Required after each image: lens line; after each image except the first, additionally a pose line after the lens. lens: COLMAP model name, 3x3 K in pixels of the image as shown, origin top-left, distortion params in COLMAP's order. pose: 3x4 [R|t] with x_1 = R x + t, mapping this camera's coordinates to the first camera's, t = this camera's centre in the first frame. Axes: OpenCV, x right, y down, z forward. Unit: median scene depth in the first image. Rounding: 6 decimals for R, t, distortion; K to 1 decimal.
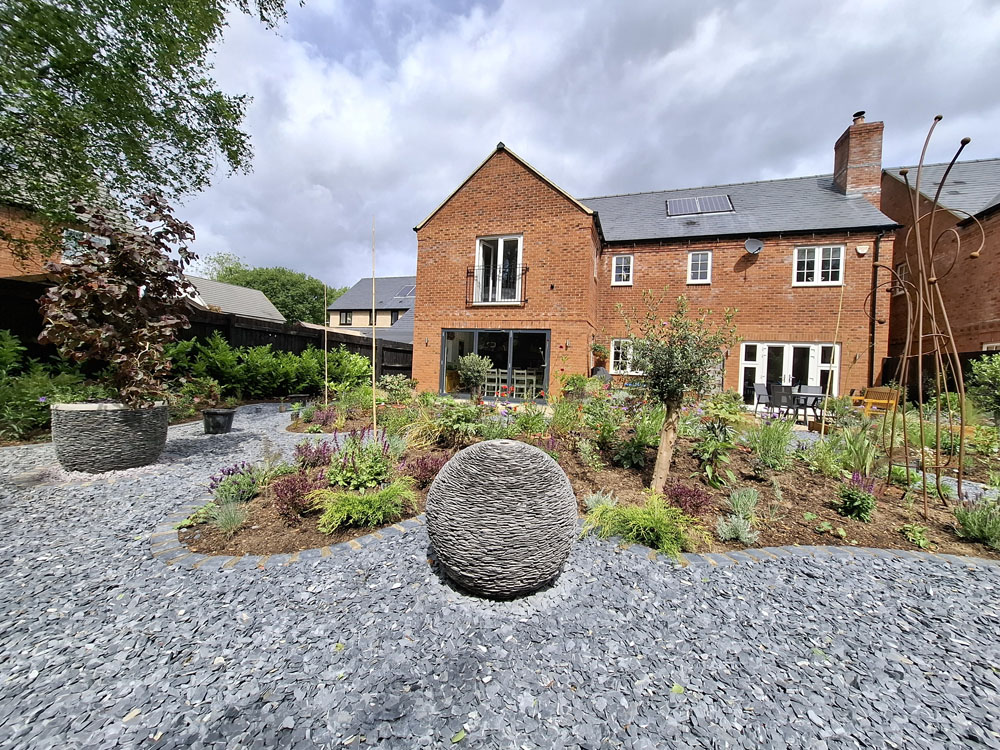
lens RADIAL K [[390.0, 0, 505.4], [0, 390.0, 369.0], [0, 0, 1]] dist [0.001976, 0.000078]
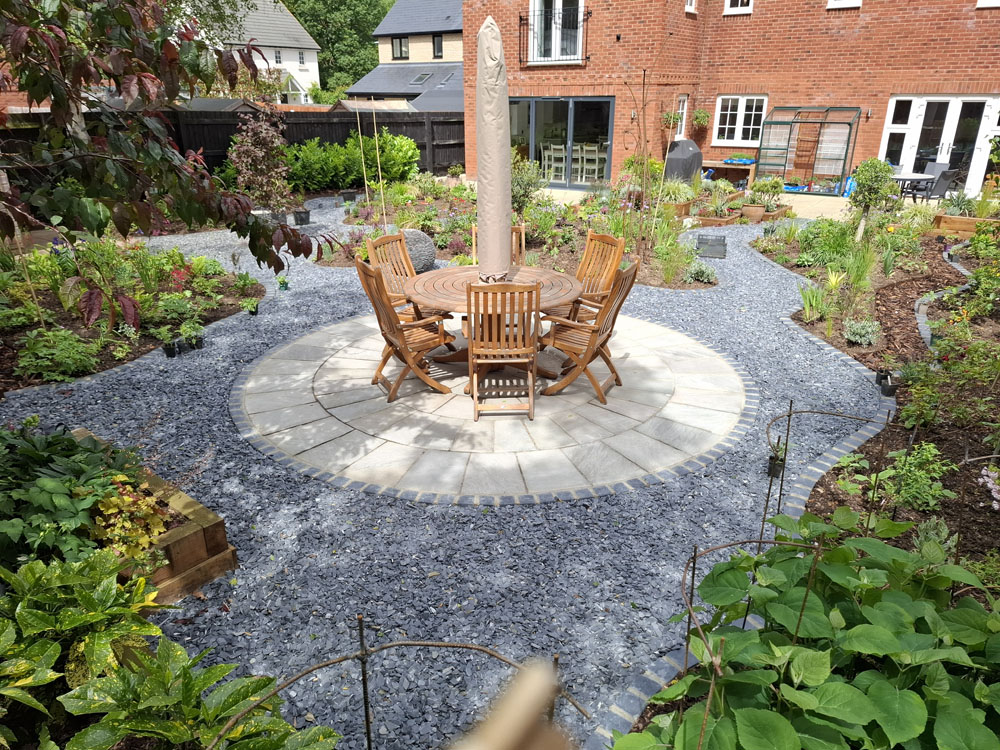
lens RADIAL K [[699.1, 0, 501.5], [0, 699.1, 383.2], [0, 0, 1]] dist [0.012257, -0.011222]
pose [[0.958837, 0.062795, -0.276928, 0.323175], [0.046492, 0.927365, 0.371258, -0.097082], [0.280126, -0.368851, 0.886272, -0.577374]]
